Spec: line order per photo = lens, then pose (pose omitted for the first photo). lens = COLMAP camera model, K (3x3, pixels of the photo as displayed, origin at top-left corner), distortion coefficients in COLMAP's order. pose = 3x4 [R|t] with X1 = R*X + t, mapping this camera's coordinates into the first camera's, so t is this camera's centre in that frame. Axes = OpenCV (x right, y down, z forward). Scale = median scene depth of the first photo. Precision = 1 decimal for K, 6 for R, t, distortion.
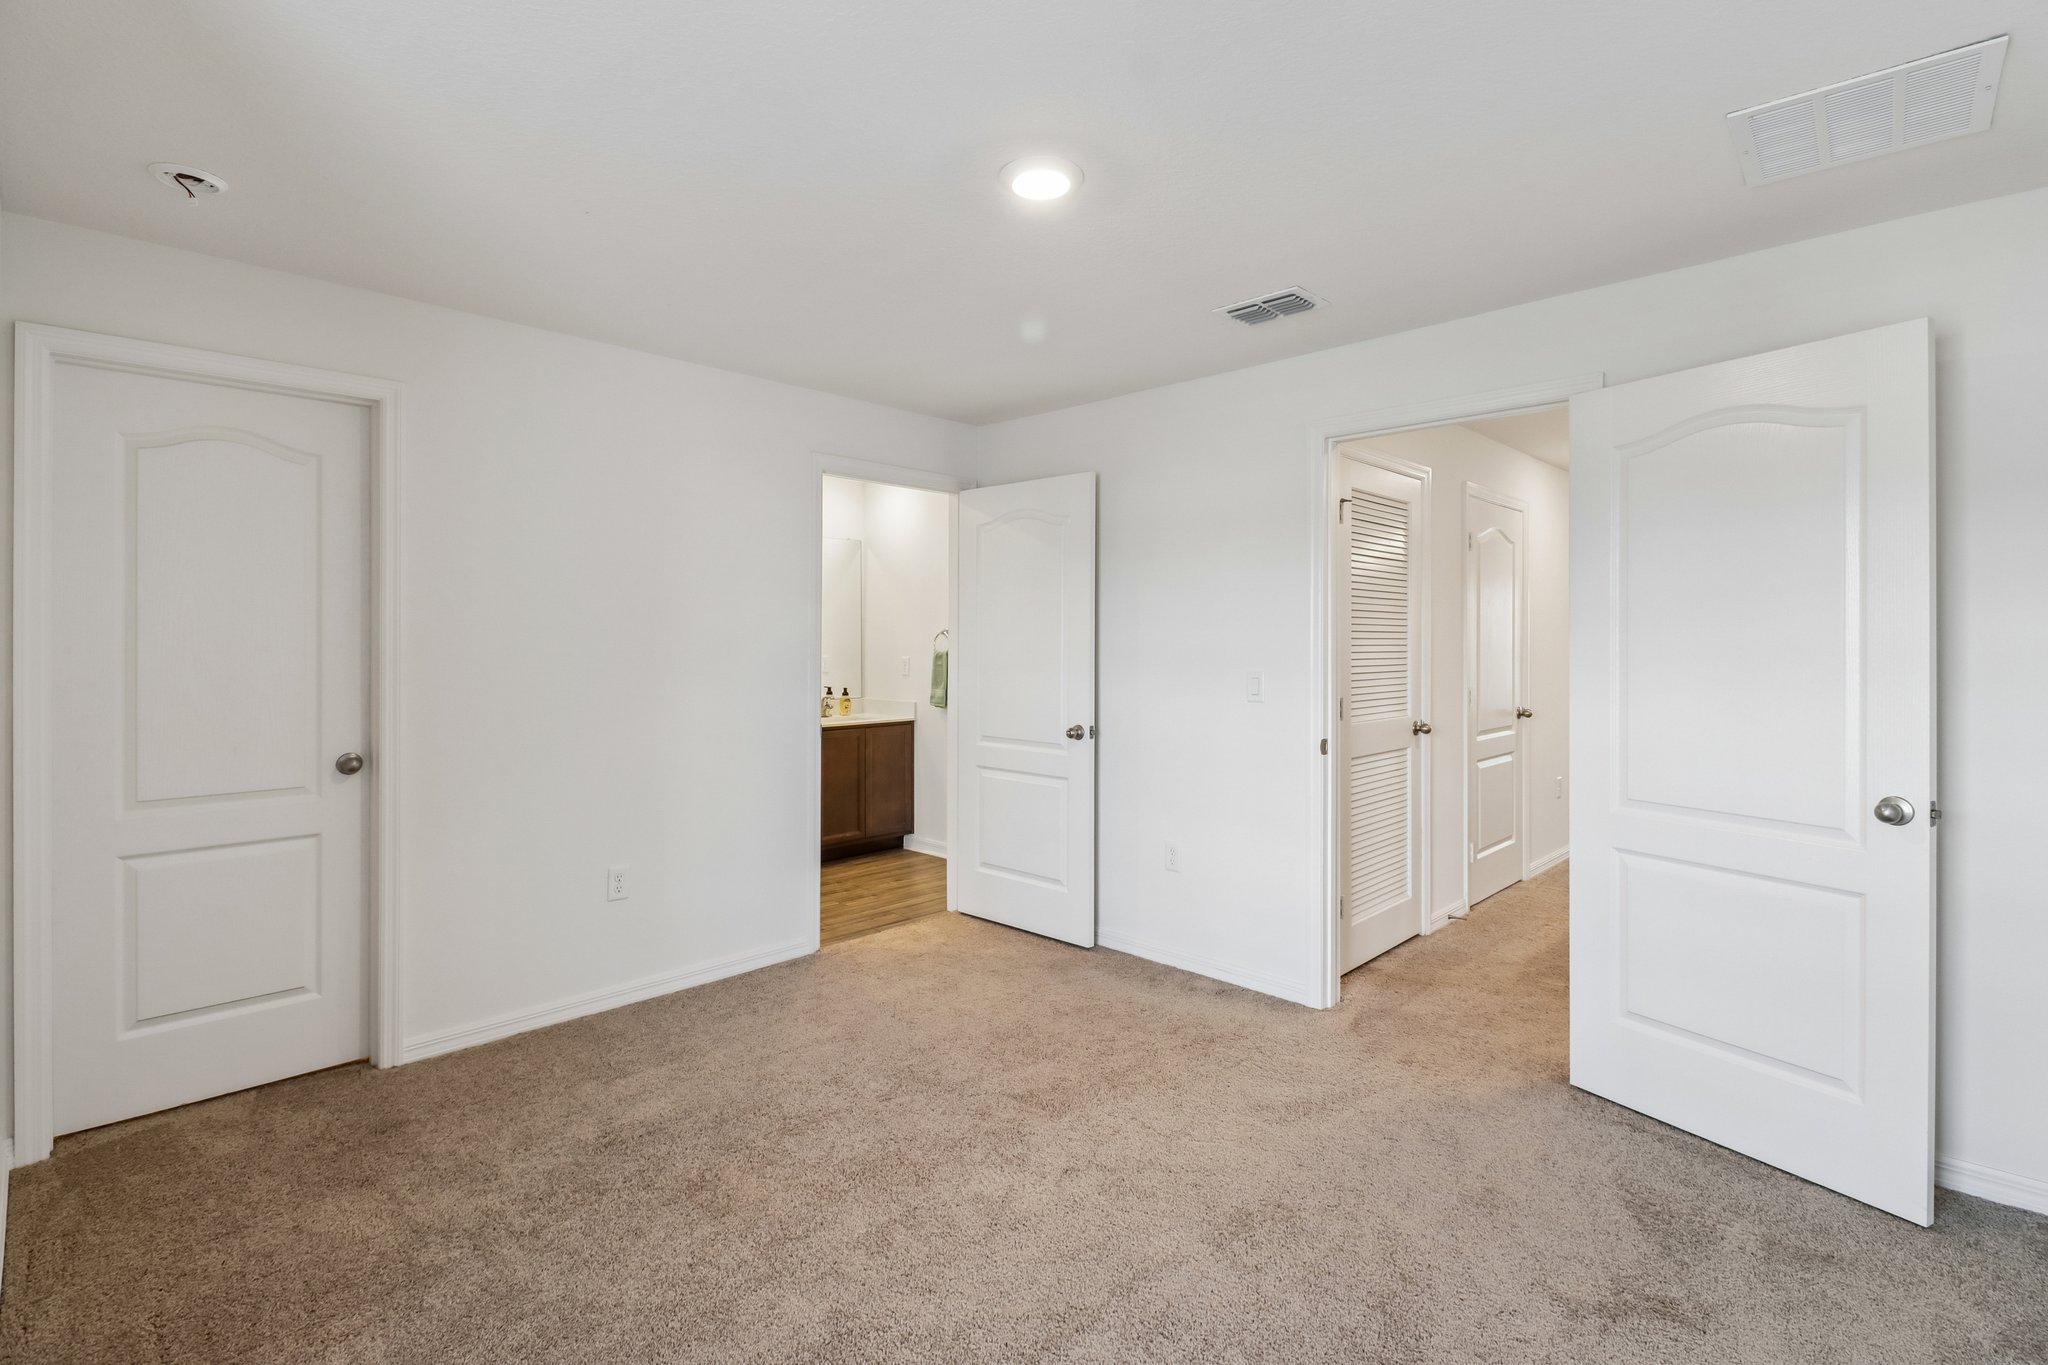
lens RADIAL K [[948.6, 0, 1025.6], [0, 948.6, 642.6], [0, 0, 1]] dist [0.017699, -0.014475]
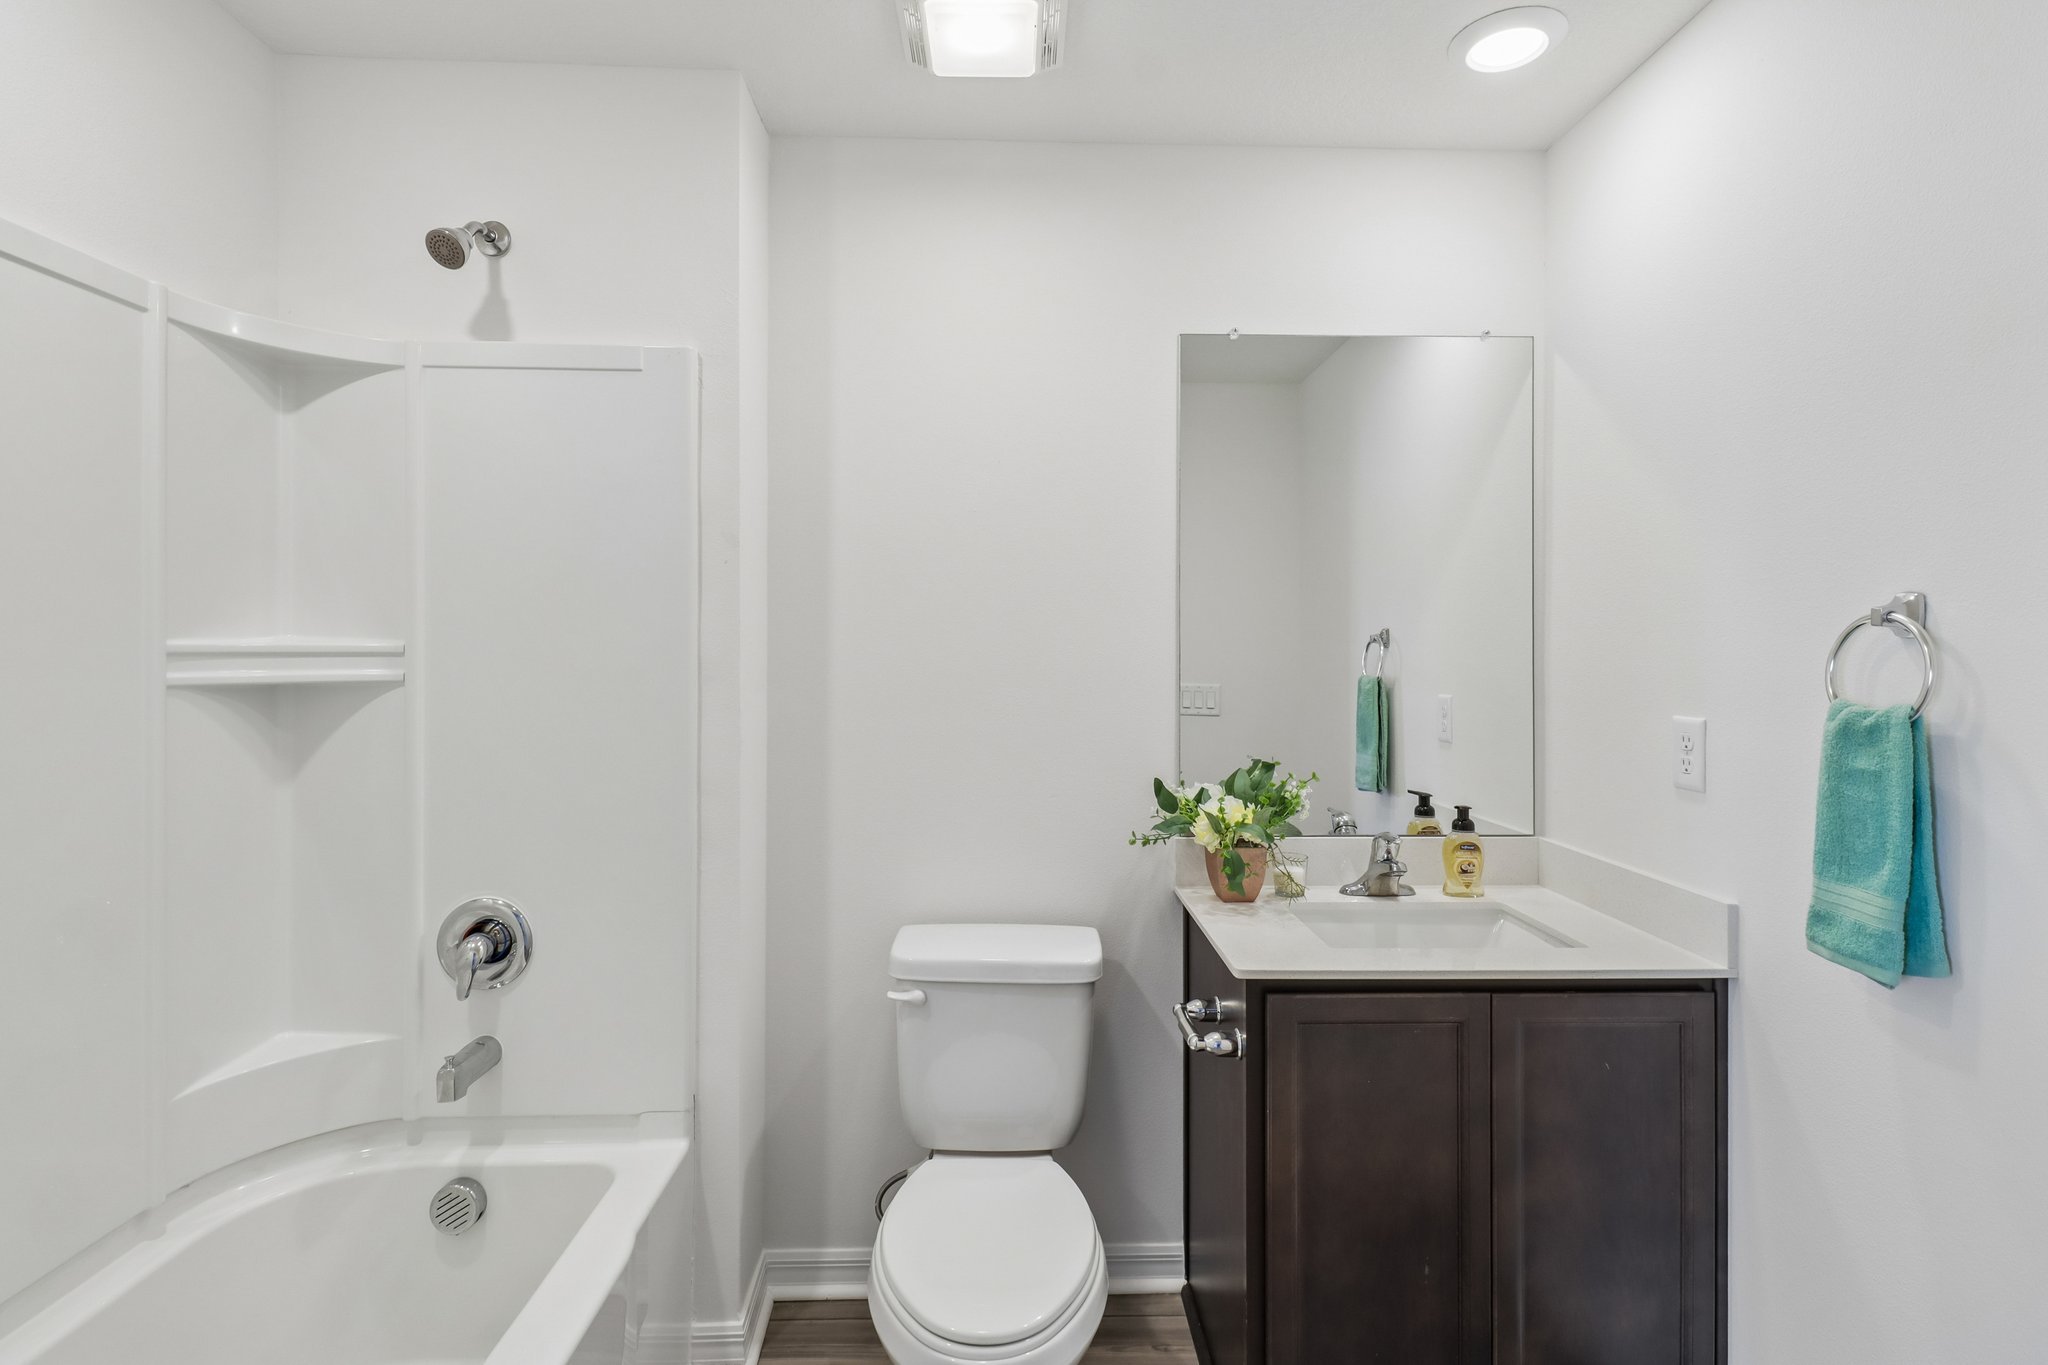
lens RADIAL K [[986.9, 0, 1022.9], [0, 986.9, 647.3], [0, 0, 1]] dist [0.001587, -0.000002]
pose [[0.709131, -0.005208, -0.705058, -0.067758], [0.001991, 0.999984, -0.005384, -0.002712], [0.705074, 0.002414, 0.709129, 0.704914]]
